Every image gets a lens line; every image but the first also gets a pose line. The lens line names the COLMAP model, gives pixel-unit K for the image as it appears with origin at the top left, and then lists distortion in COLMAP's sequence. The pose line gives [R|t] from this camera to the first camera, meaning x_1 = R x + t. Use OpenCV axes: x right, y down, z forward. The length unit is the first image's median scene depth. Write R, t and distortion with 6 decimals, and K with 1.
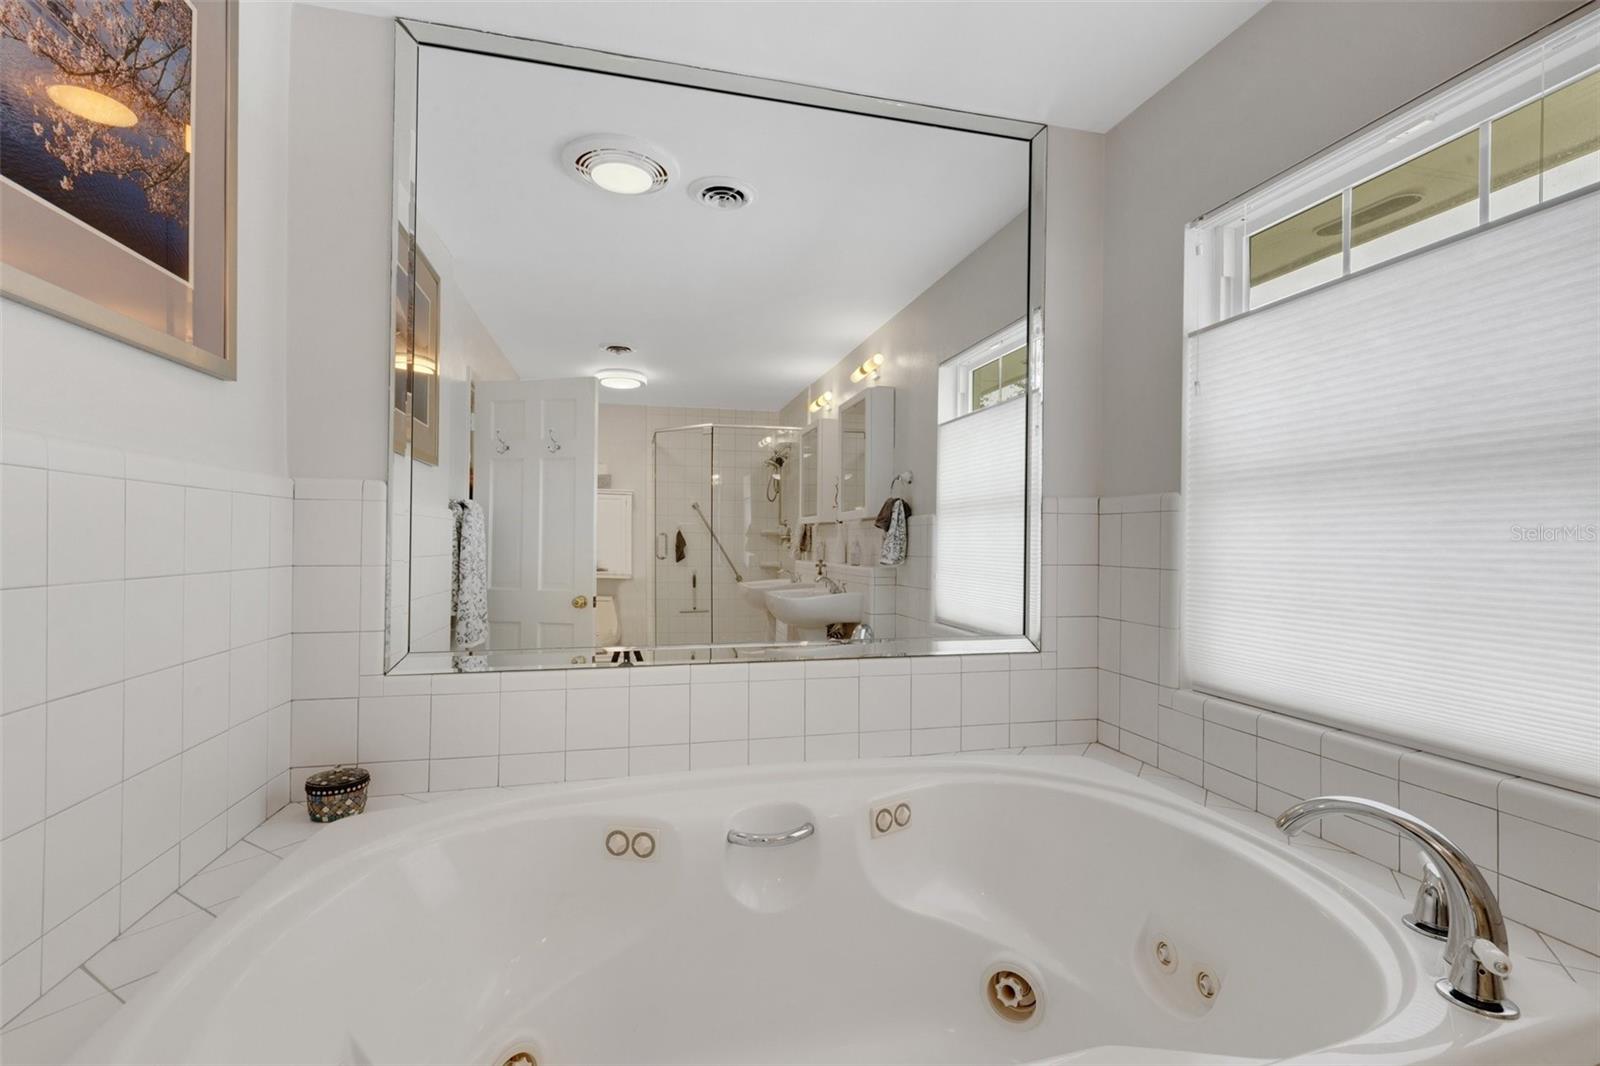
lens RADIAL K [[729.6, 0, 798.7], [0, 729.6, 534.7], [0, 0, 1]] dist [-0.002488, 0.000240]
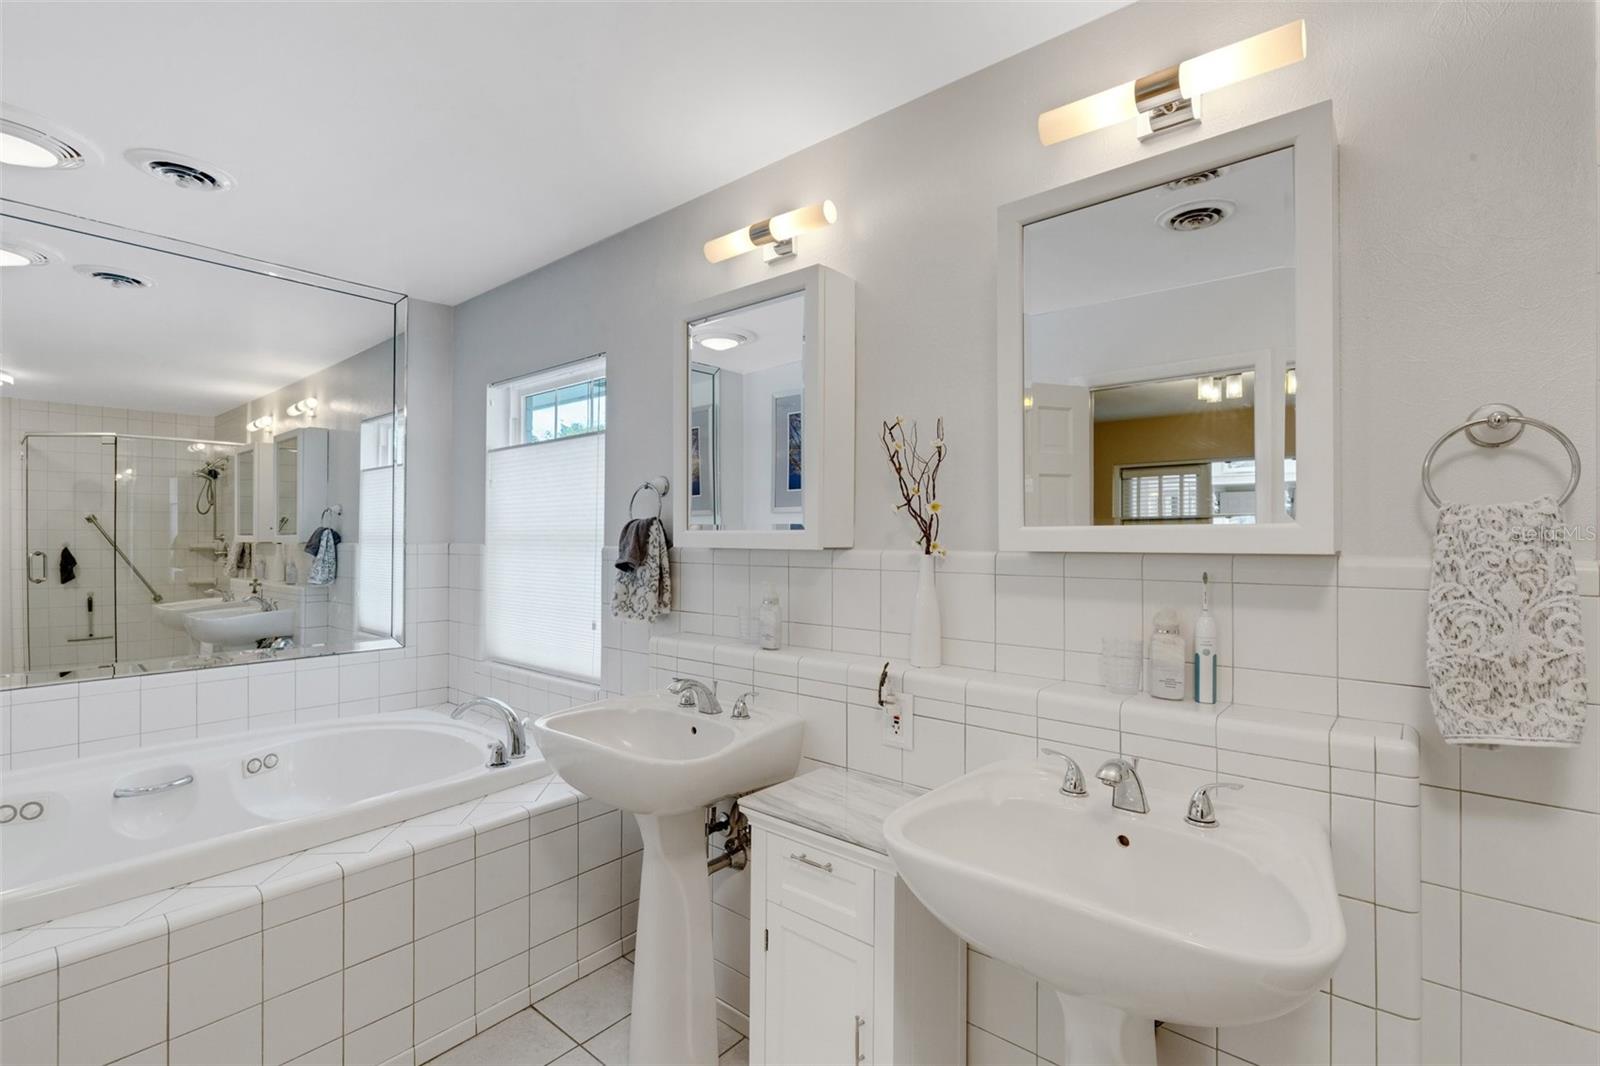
lens RADIAL K [[729.6, 0, 807.0], [0, 729.6, 532.0], [0, 0, 1]] dist [-0.002488, 0.000240]
pose [[0.806621, -0.002531, 0.591064, 0.054224], [0.001448, 0.999996, 0.002305, -0.037019], [-0.591067, -0.001003, 0.806622, -0.333453]]
